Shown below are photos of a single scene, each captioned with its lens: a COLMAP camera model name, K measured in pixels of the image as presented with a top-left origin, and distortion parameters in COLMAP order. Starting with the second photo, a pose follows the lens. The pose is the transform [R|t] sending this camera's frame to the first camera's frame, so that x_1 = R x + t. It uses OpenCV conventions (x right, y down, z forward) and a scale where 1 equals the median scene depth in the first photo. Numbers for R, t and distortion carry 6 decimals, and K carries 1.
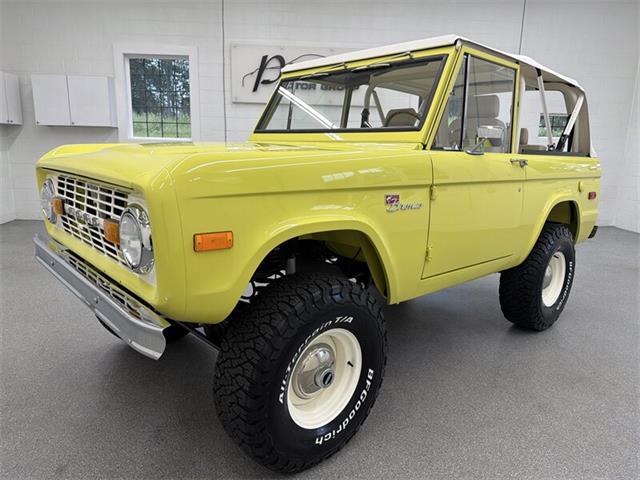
lens RADIAL K [[457.8, 0, 318.0], [0, 457.8, 239.8], [0, 0, 1]] dist [0.007935, -0.003470]
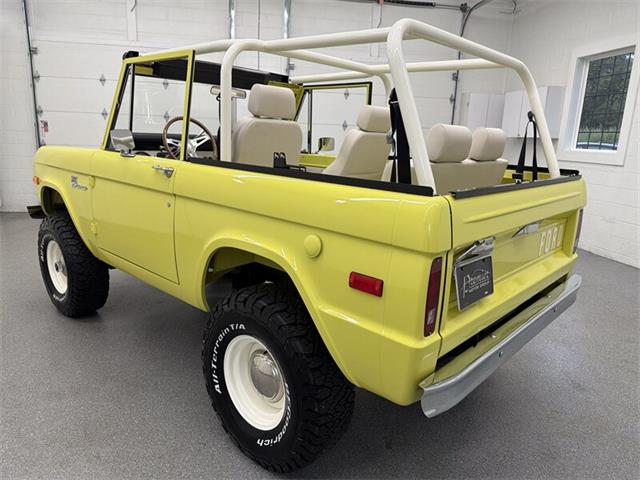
lens RADIAL K [[458.9, 0, 320.0], [0, 458.9, 240.0], [0, 0, 1]] dist [0.000518, 0.004806]
pose [[0.101328, 0.204233, -0.973664, 1.505340], [-0.234563, 0.956014, 0.176120, -0.302062], [0.966806, 0.210539, 0.144776, 1.358704]]
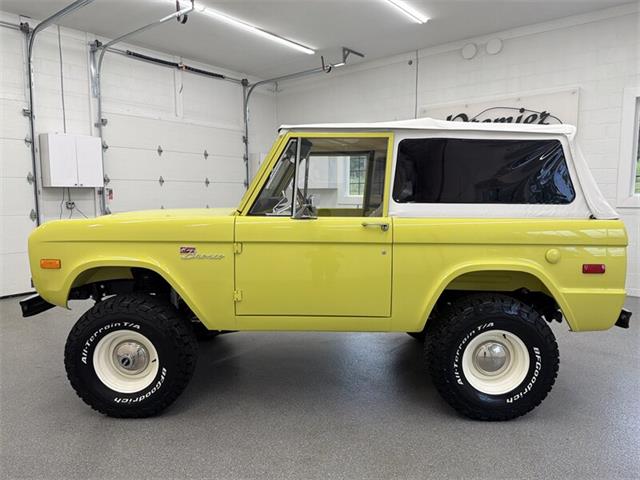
lens RADIAL K [[462.0, 0, 313.5], [0, 462.0, 230.3], [0, 0, 1]] dist [0.038379, -0.002051]
pose [[0.731076, 0.031712, -0.681559, 1.203142], [-0.117147, 0.989919, -0.079599, -0.068377], [0.672164, 0.138036, 0.727421, 0.166463]]
